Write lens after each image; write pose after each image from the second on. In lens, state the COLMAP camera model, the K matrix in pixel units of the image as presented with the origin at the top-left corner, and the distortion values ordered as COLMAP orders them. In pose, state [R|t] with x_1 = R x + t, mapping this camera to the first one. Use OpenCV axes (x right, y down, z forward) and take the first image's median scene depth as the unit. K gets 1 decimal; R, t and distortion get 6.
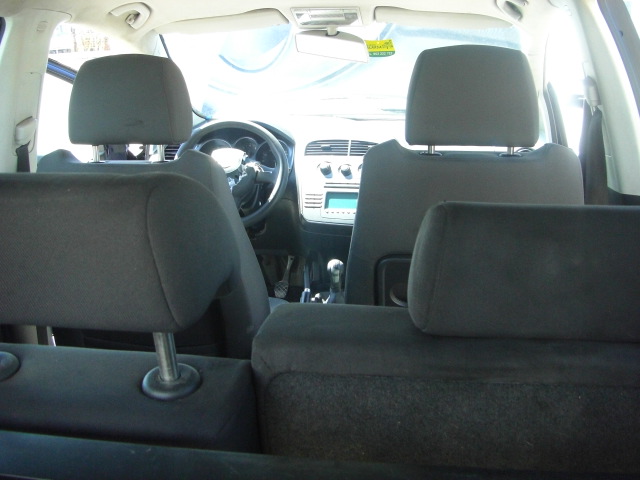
lens RADIAL K [[723.9, 0, 317.9], [0, 723.9, 192.0], [0, 0, 1]] dist [-0.174914, 0.120079]
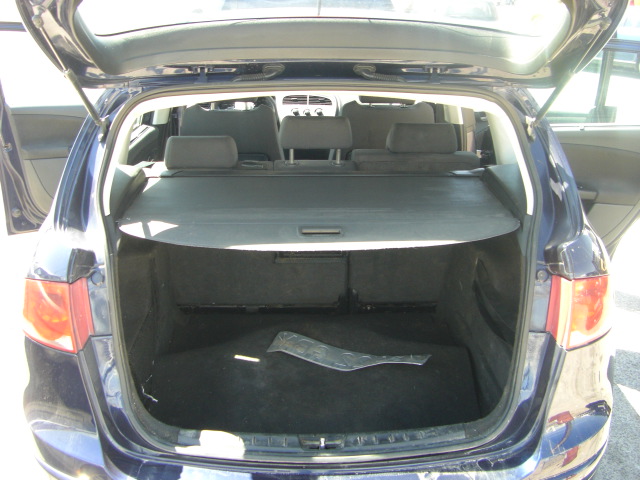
lens RADIAL K [[723.9, 0, 317.9], [0, 723.9, 192.0], [0, 0, 1]] dist [-0.174914, 0.120079]
pose [[0.984211, -0.026330, 0.175030, -0.427482], [0.011647, 0.996365, 0.084392, 0.024227], [-0.176616, -0.081021, 0.980940, -1.286580]]
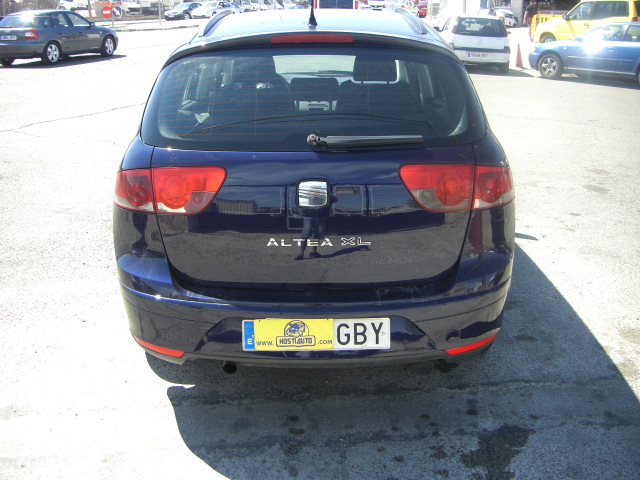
lens RADIAL K [[723.9, 0, 317.9], [0, 723.9, 192.0], [0, 0, 1]] dist [-0.174914, 0.120079]
pose [[0.989580, -0.028175, 0.141197, -0.469487], [0.021542, 0.998601, 0.048289, 0.250223], [-0.142360, -0.044744, 0.988803, -1.998197]]
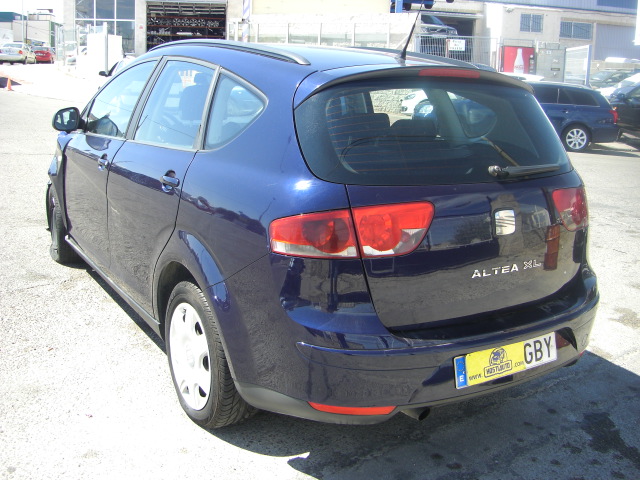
lens RADIAL K [[723.9, 0, 317.9], [0, 723.9, 192.0], [0, 0, 1]] dist [-0.174914, 0.120079]
pose [[0.763724, -0.064972, 0.642265, -1.787535], [0.076111, 0.997046, 0.010357, 0.207011], [-0.641040, 0.040974, 0.766413, -1.319385]]
